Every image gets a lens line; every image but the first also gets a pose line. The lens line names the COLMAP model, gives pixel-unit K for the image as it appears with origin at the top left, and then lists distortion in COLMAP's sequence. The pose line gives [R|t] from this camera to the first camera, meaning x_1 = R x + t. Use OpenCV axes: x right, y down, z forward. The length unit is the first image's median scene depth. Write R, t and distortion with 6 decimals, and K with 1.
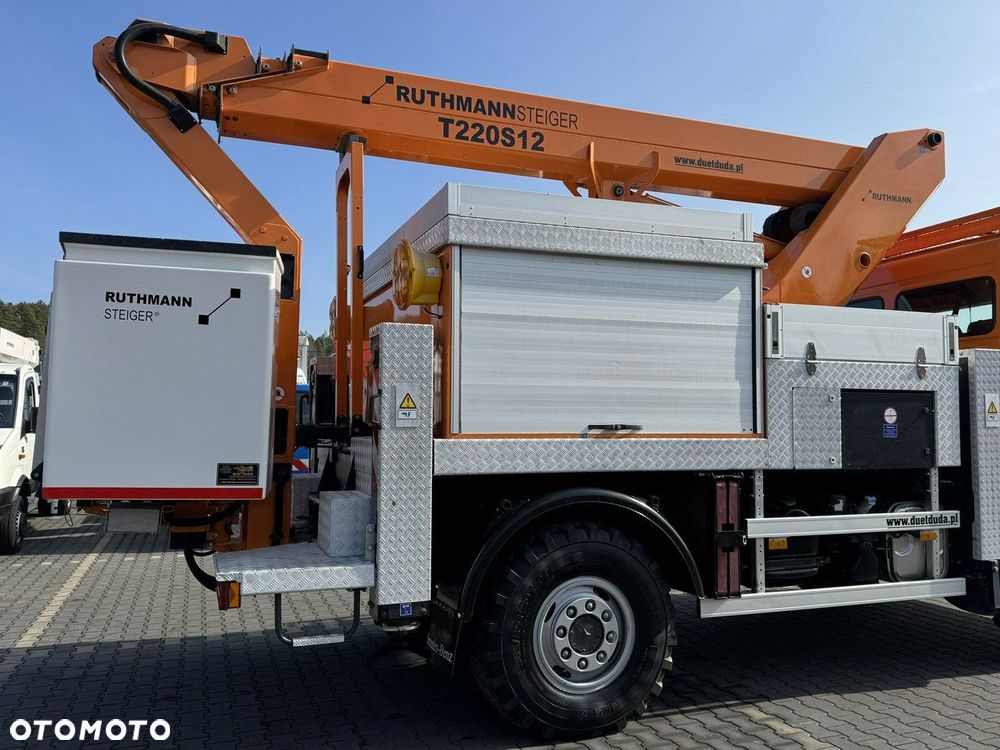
lens RADIAL K [[814.0, 0, 509.3], [0, 814.0, 370.5], [0, 0, 1]] dist [0.088251, -0.093288]
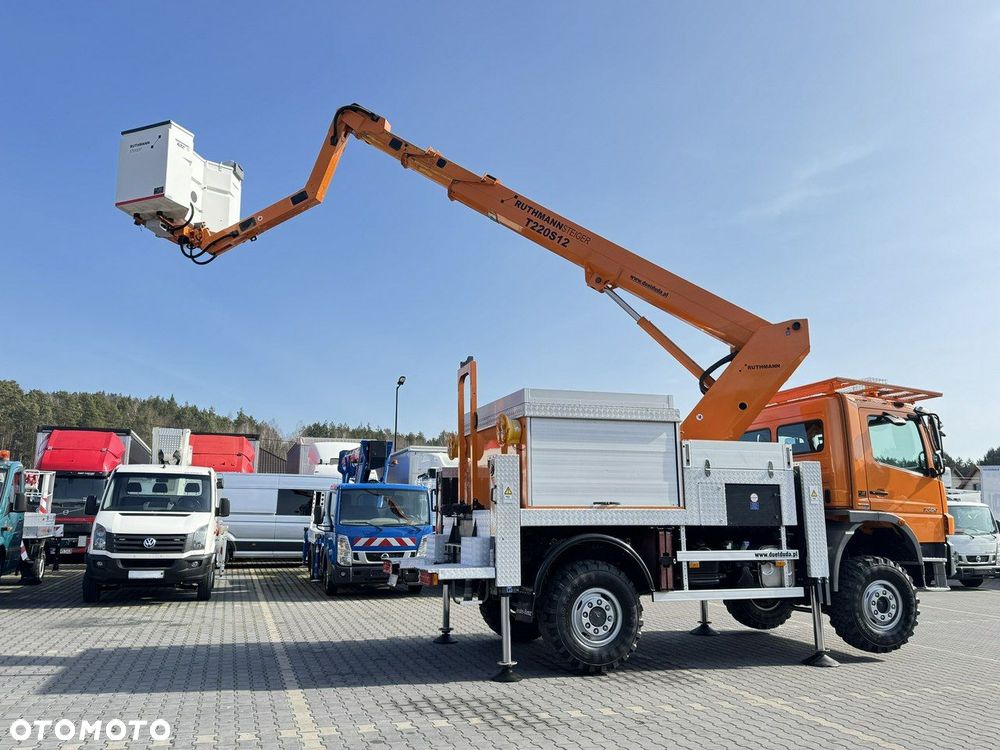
lens RADIAL K [[771.9, 0, 499.2], [0, 771.9, 347.7], [0, 0, 1]] dist [0.064137, -0.071105]
pose [[0.998441, -0.017505, -0.053009, -0.027284], [0.009557, 0.989144, -0.146636, -0.031715], [0.055000, 0.145901, 0.987769, -0.912807]]
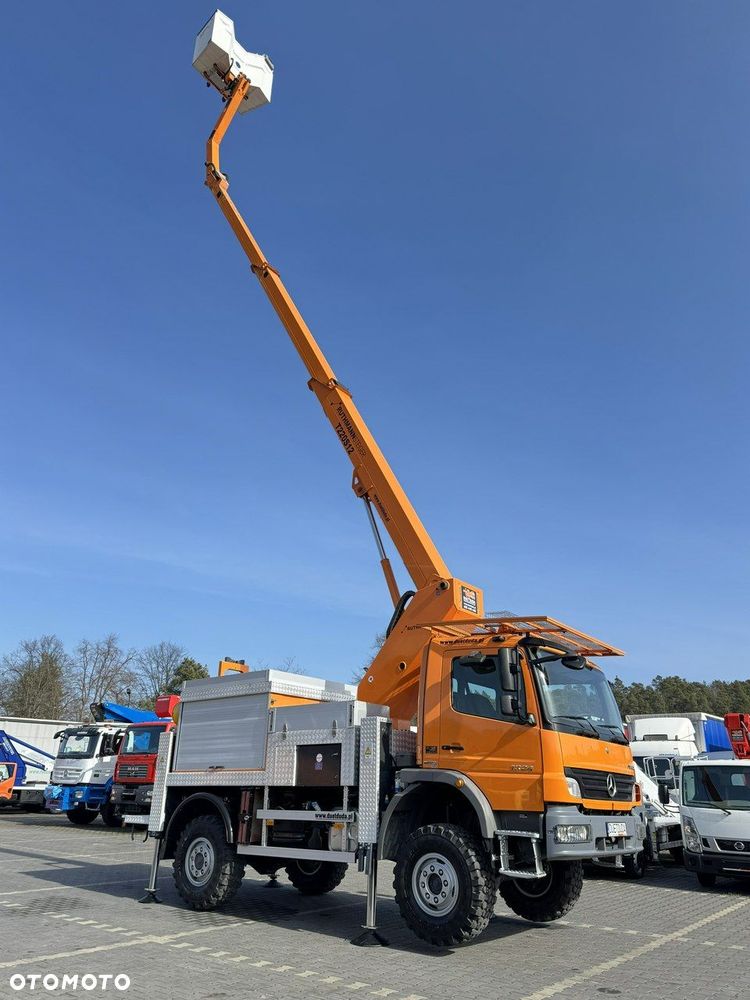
lens RADIAL K [[706.5, 0, 357.0], [0, 706.5, 495.9], [0, 0, 1]] dist [0.038745, -0.033440]
pose [[0.495996, -0.336242, -0.800581, 2.245024], [0.045670, 0.930809, -0.362642, 0.098083], [0.867123, 0.143307, 0.477034, 0.172066]]
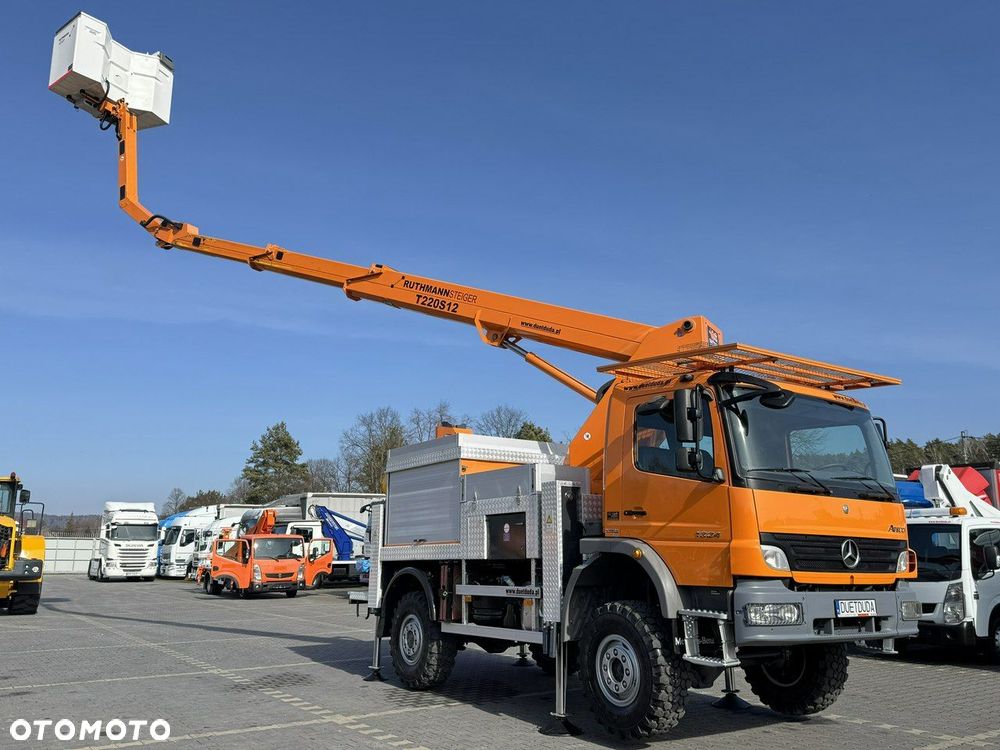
lens RADIAL K [[814.0, 0, 497.3], [0, 814.0, 348.8], [0, 0, 1]] dist [0.088251, -0.093288]
pose [[0.220196, -0.252923, -0.942096, 2.320155], [0.068471, 0.967426, -0.243719, 0.114486], [0.973050, -0.010841, 0.230341, 0.624395]]
